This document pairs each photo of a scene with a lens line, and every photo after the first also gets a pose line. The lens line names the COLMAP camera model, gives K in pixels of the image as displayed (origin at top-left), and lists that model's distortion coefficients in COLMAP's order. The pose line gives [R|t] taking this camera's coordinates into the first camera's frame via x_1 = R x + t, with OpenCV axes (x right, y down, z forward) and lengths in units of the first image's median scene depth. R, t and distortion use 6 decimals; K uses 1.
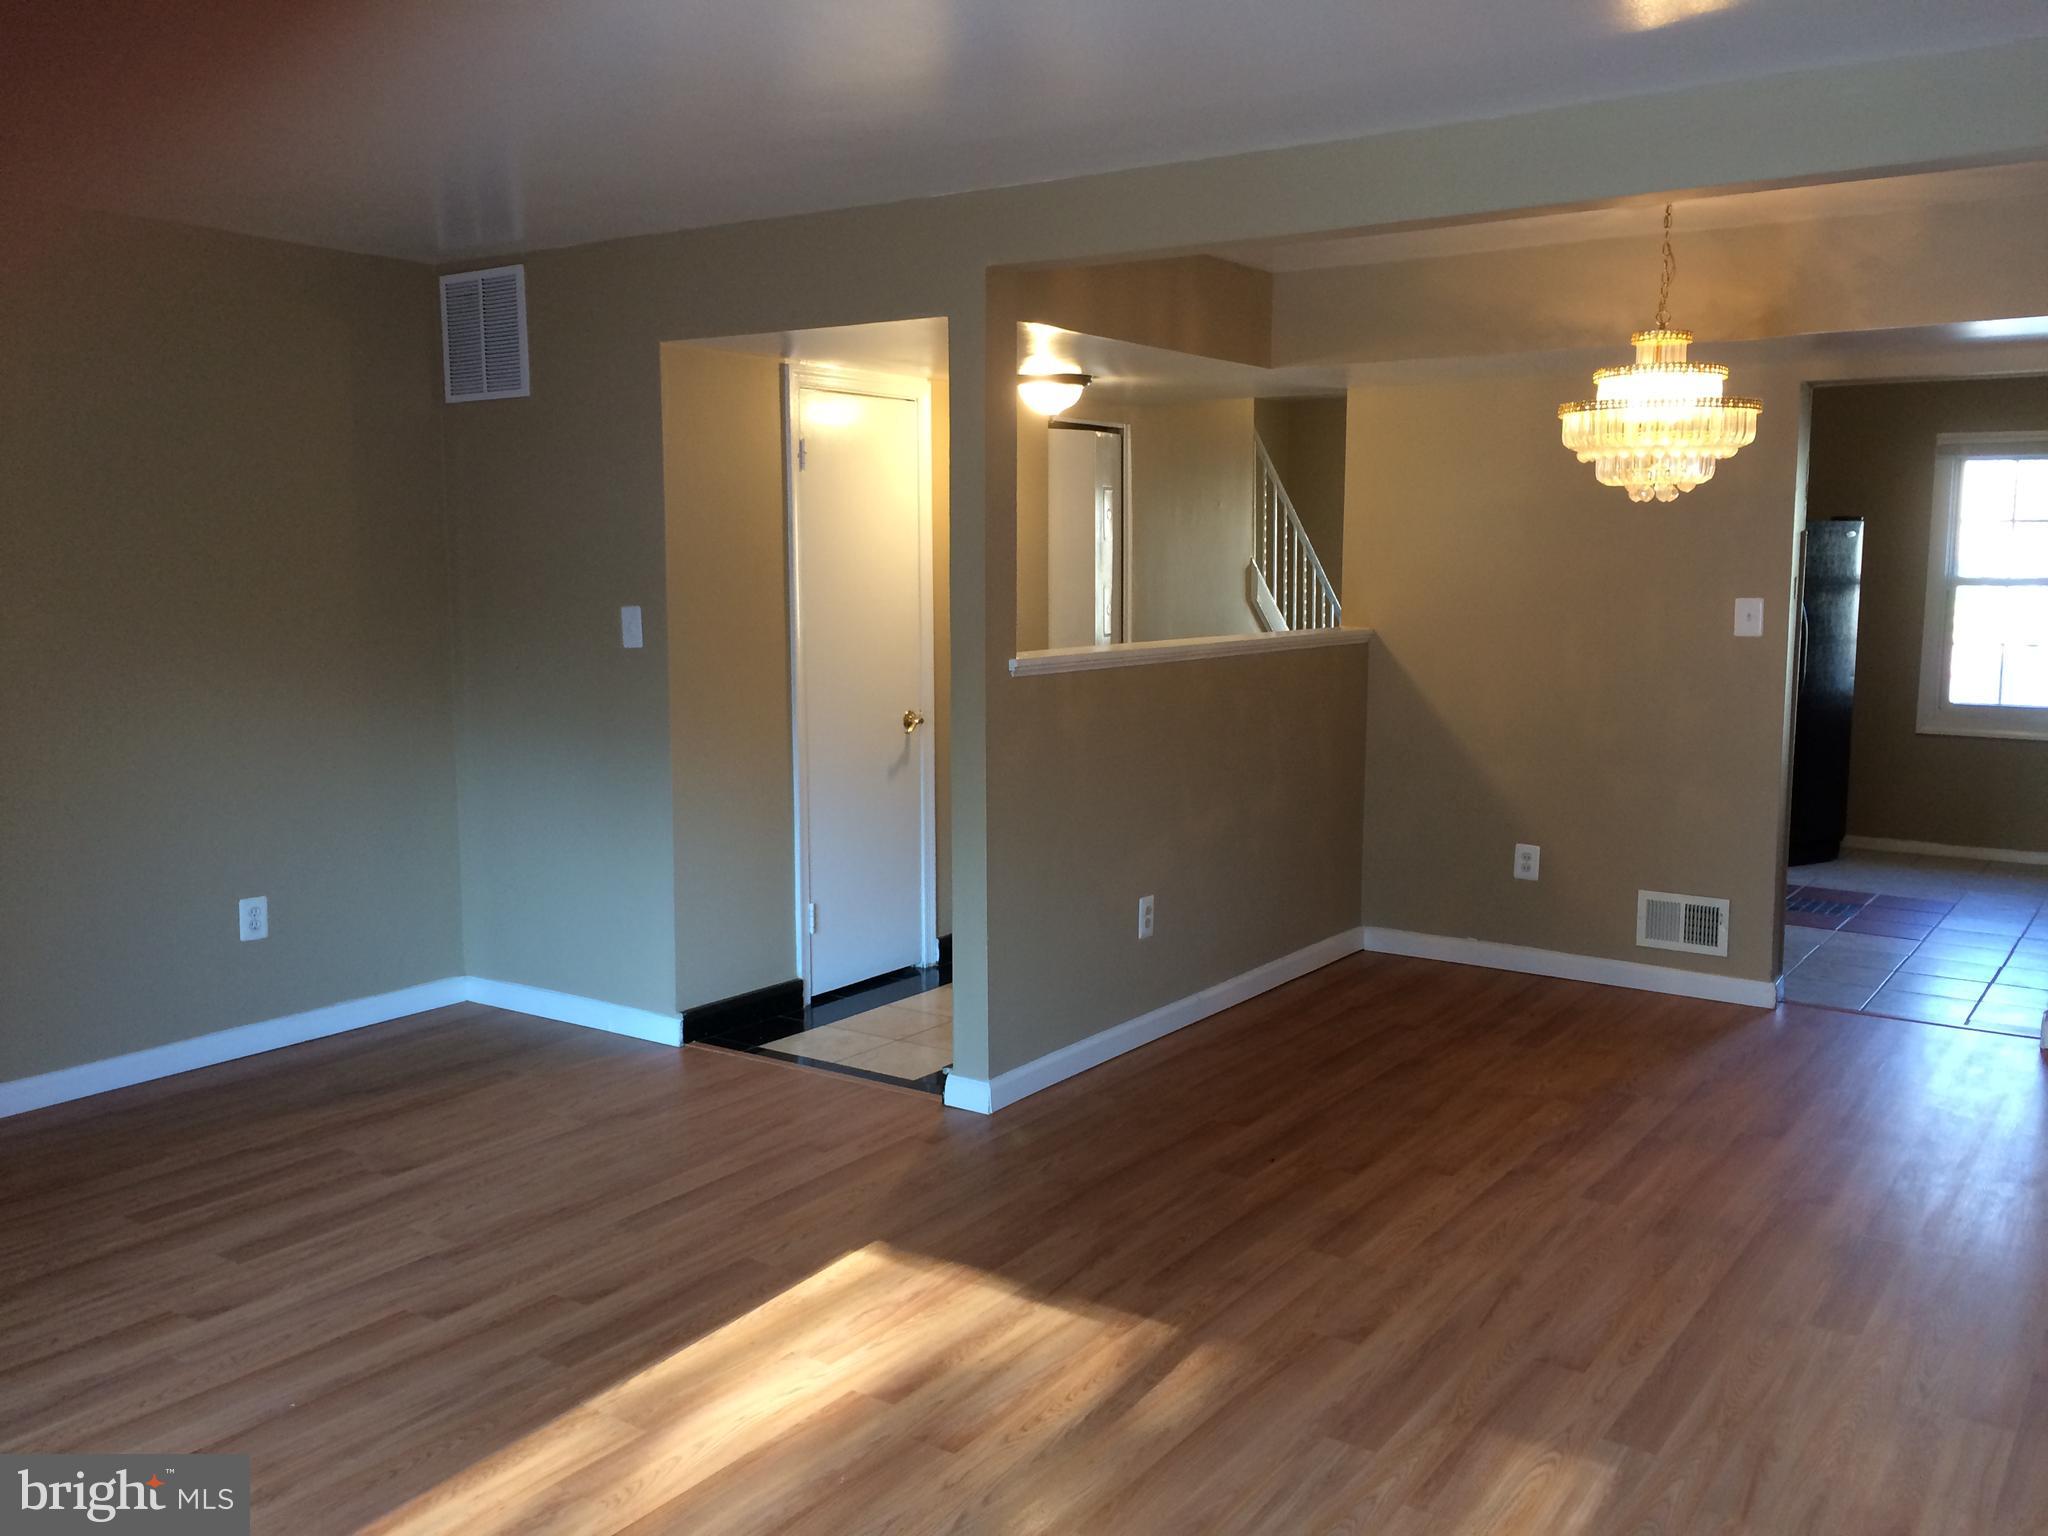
lens RADIAL K [[1734.5, 0, 1022.3], [0, 1734.5, 759.2], [0, 0, 1]] dist [0.065704, -0.073229]
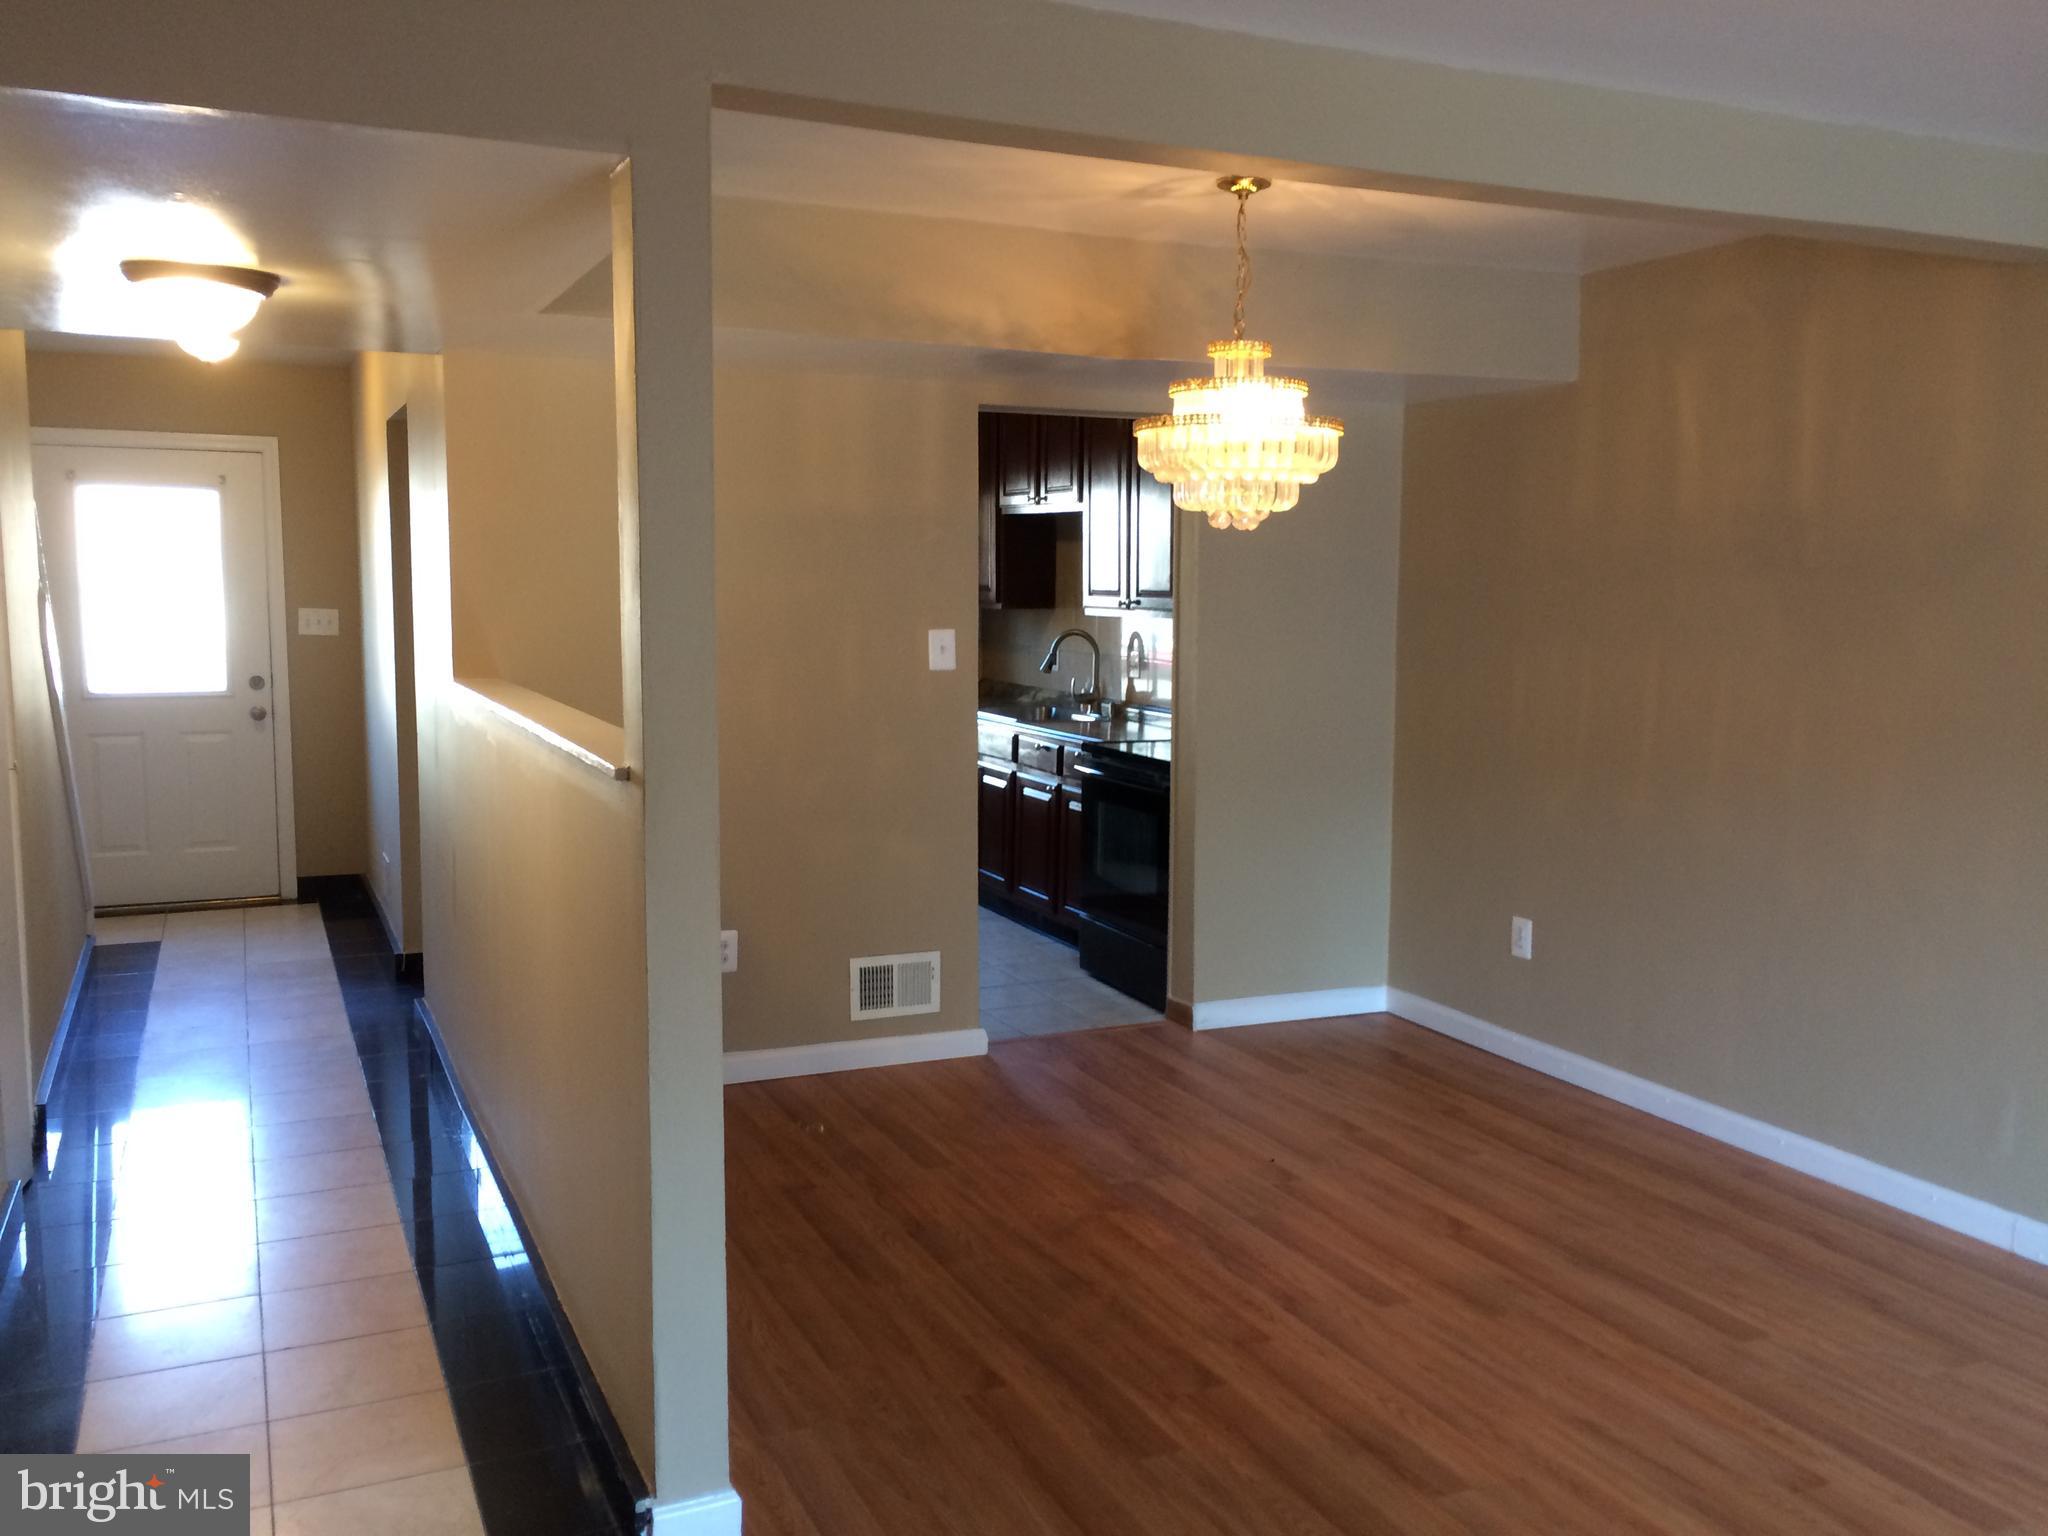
lens RADIAL K [[1734.5, 0, 1012.8], [0, 1734.5, 758.9], [0, 0, 1]] dist [0.065704, -0.073229]
pose [[0.507922, -0.085283, 0.857171, -0.375630], [0.092691, 0.994720, 0.044043, -0.061108], [-0.856401, 0.057081, 0.513146, 0.502507]]
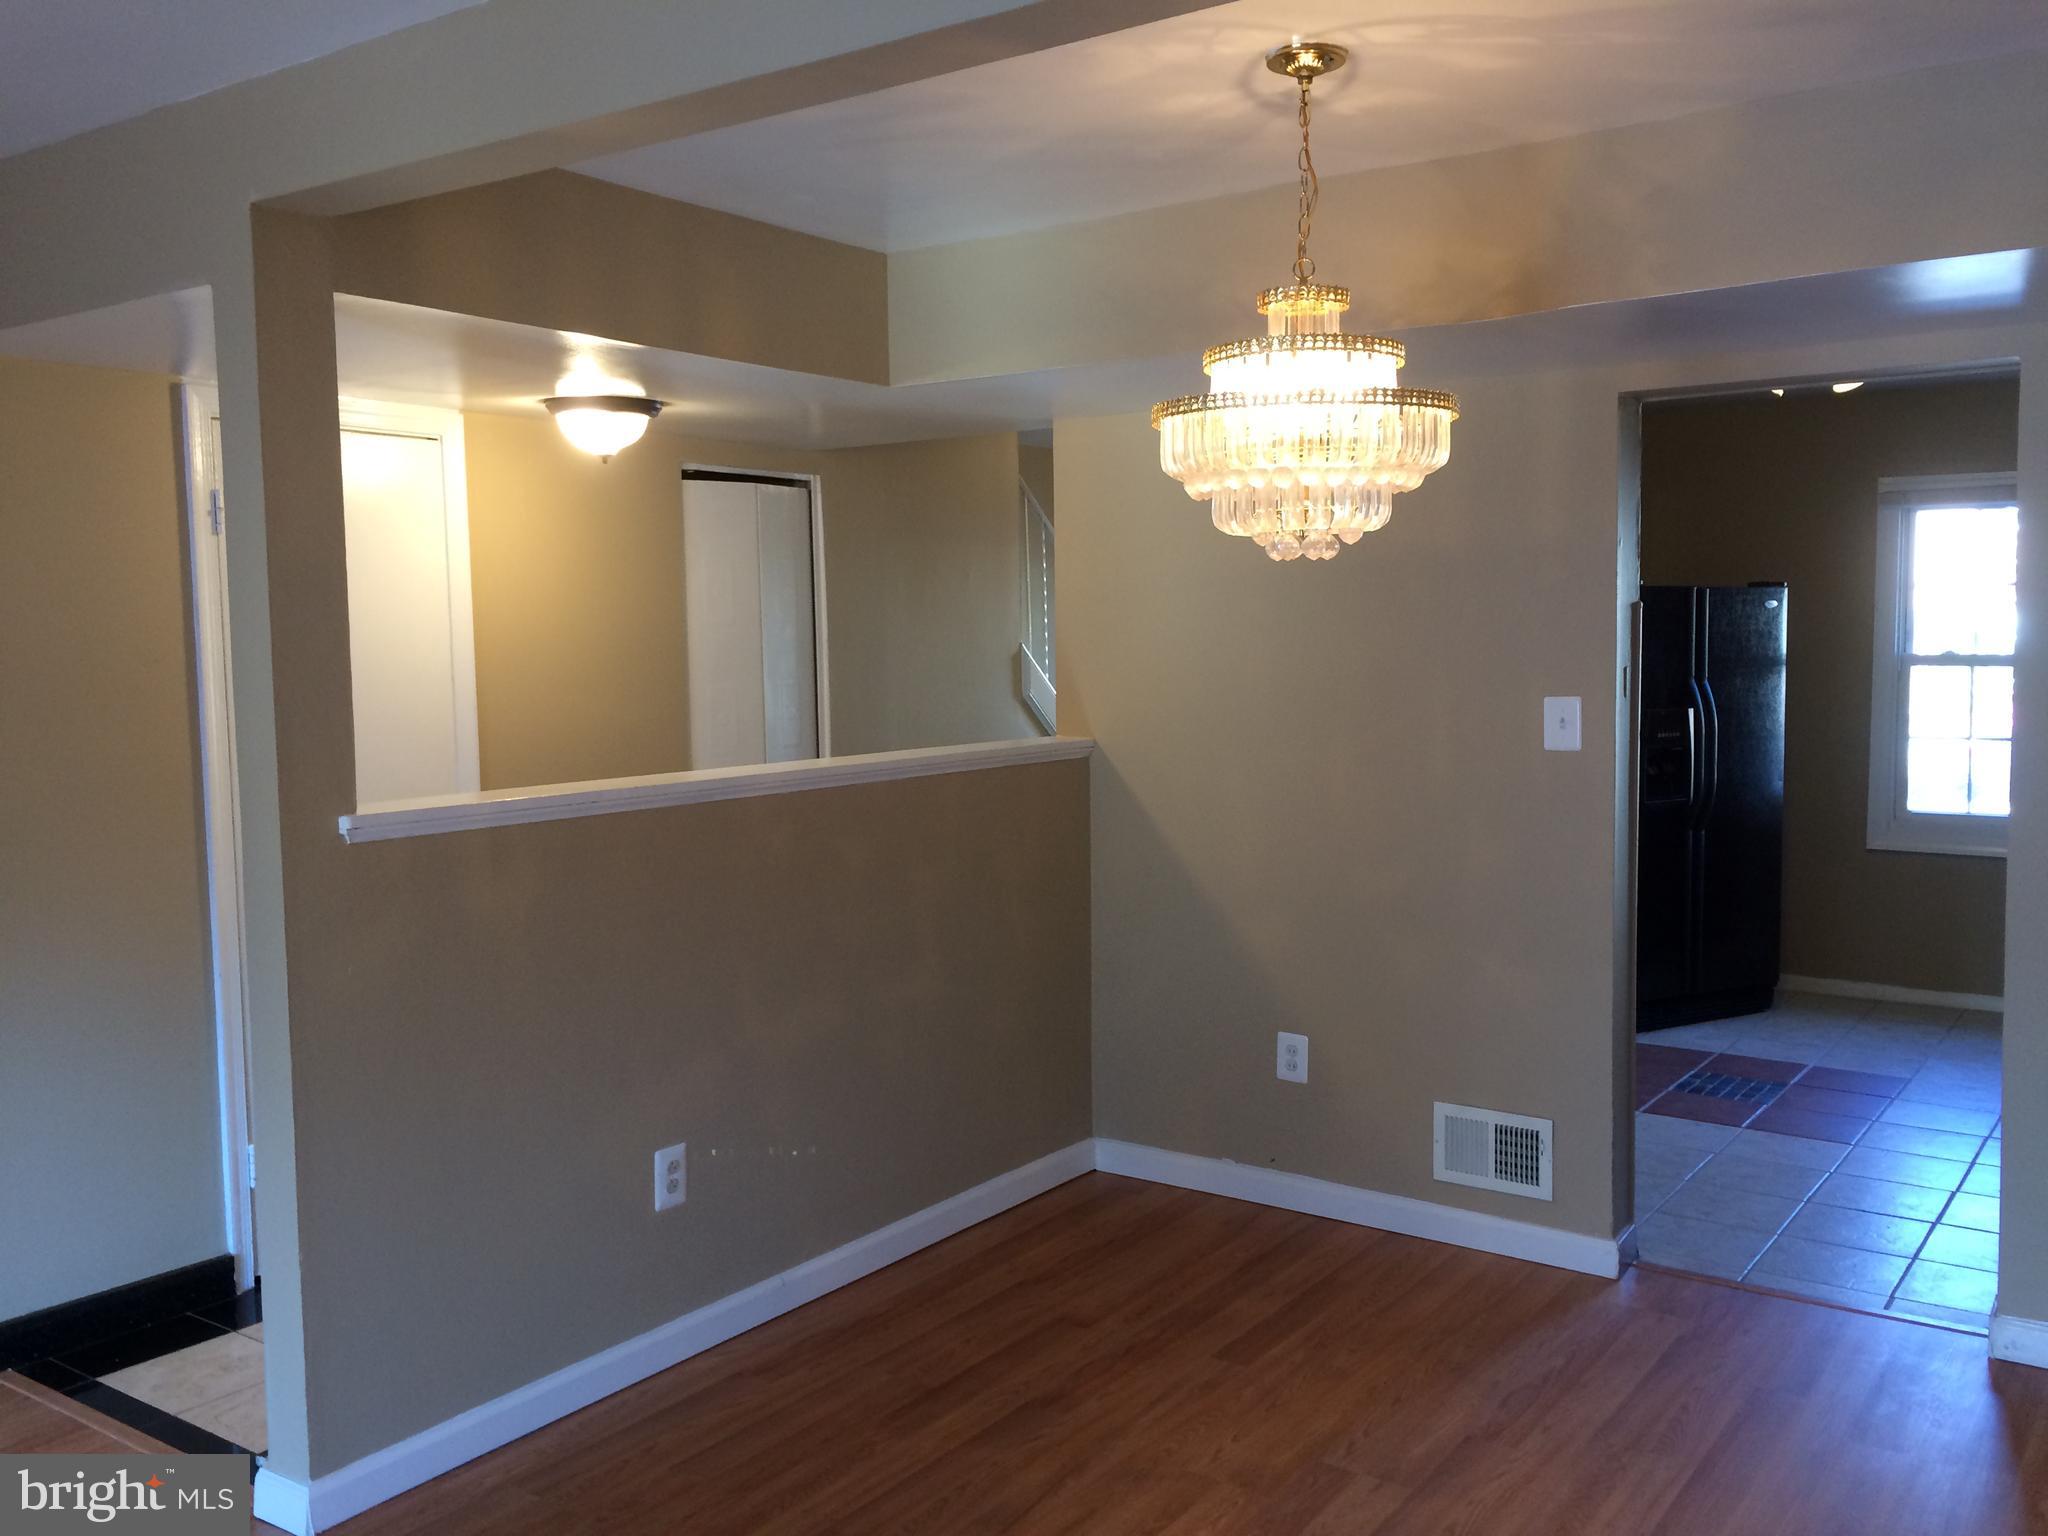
lens RADIAL K [[1734.5, 0, 1032.8], [0, 1734.5, 763.9], [0, 0, 1]] dist [0.065704, -0.073229]
pose [[0.999840, -0.013471, -0.011760, 0.211474], [0.012960, 0.999011, -0.042539, -0.037668], [0.012321, 0.042380, 0.999026, 0.294990]]
